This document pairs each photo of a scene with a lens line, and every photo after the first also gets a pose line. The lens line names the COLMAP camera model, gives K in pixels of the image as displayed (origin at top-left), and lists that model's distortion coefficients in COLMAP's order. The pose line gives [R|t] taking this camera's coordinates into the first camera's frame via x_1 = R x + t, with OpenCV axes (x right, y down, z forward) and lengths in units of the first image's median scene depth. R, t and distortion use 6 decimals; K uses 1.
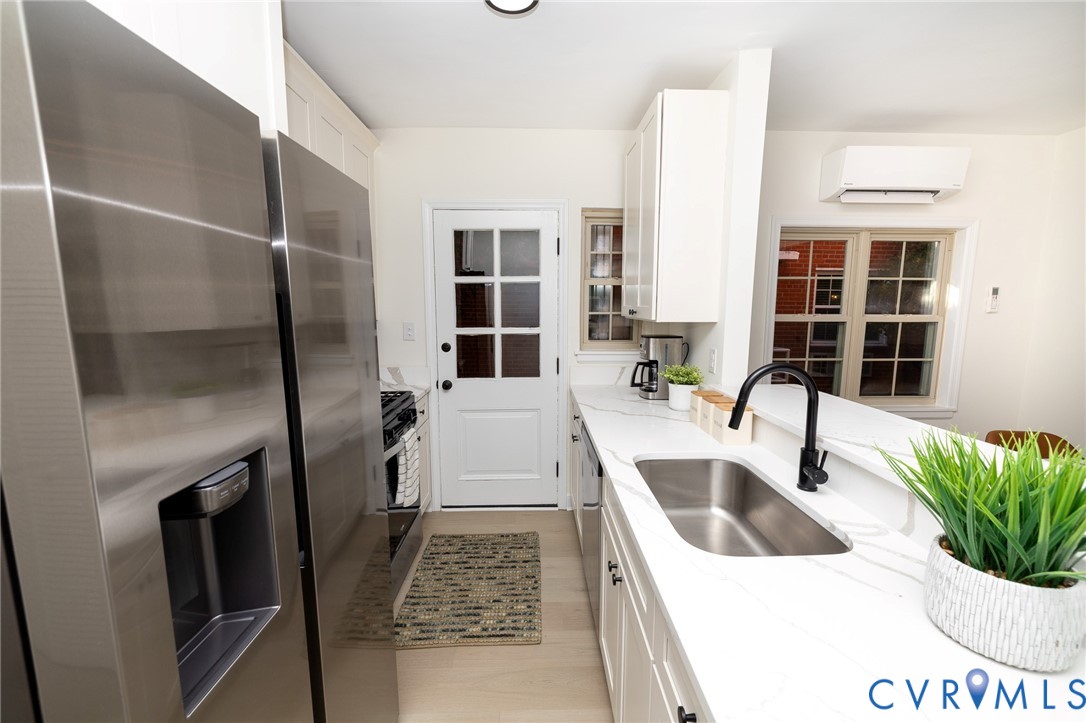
lens RADIAL K [[462.7, 0, 542.3], [0, 462.7, 363.9], [0, 0, 1]] dist [-0.000102, -0.000250]
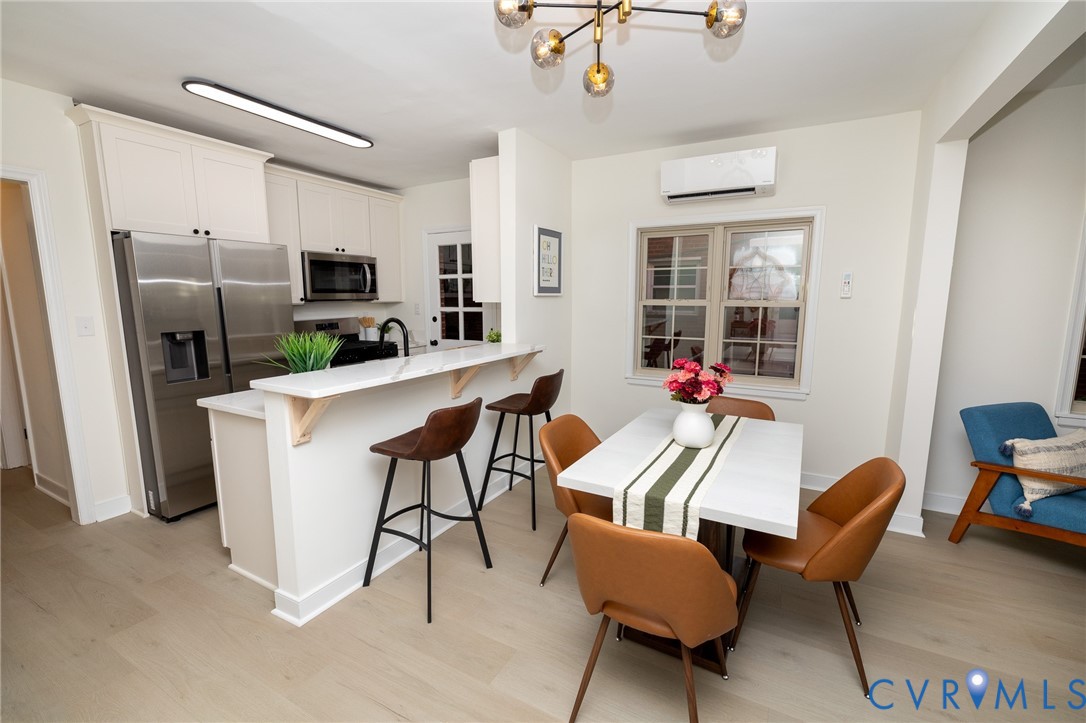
lens RADIAL K [[462.7, 0, 542.3], [0, 462.7, 363.9], [0, 0, 1]] dist [-0.000102, -0.000250]
pose [[0.857875, 0.072232, -0.508756, 1.080010], [-0.066339, 0.997354, 0.029741, 0.053242], [0.509558, 0.008236, 0.860397, -0.220130]]
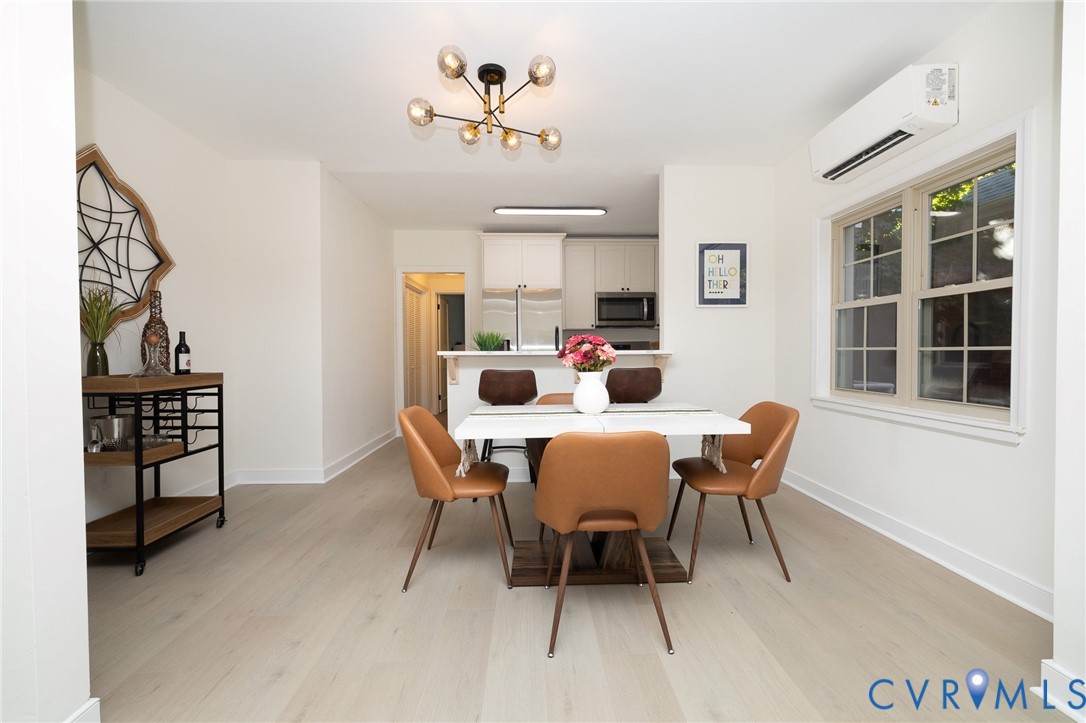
lens RADIAL K [[449.3, 0, 548.7], [0, 449.3, 361.8], [0, 0, 1]] dist [-0.000732, -0.000027]
pose [[0.013411, 0.021425, -0.999681, 1.725152], [-0.129281, 0.991416, 0.019514, 0.093266], [0.991517, 0.128978, 0.016065, 0.460543]]
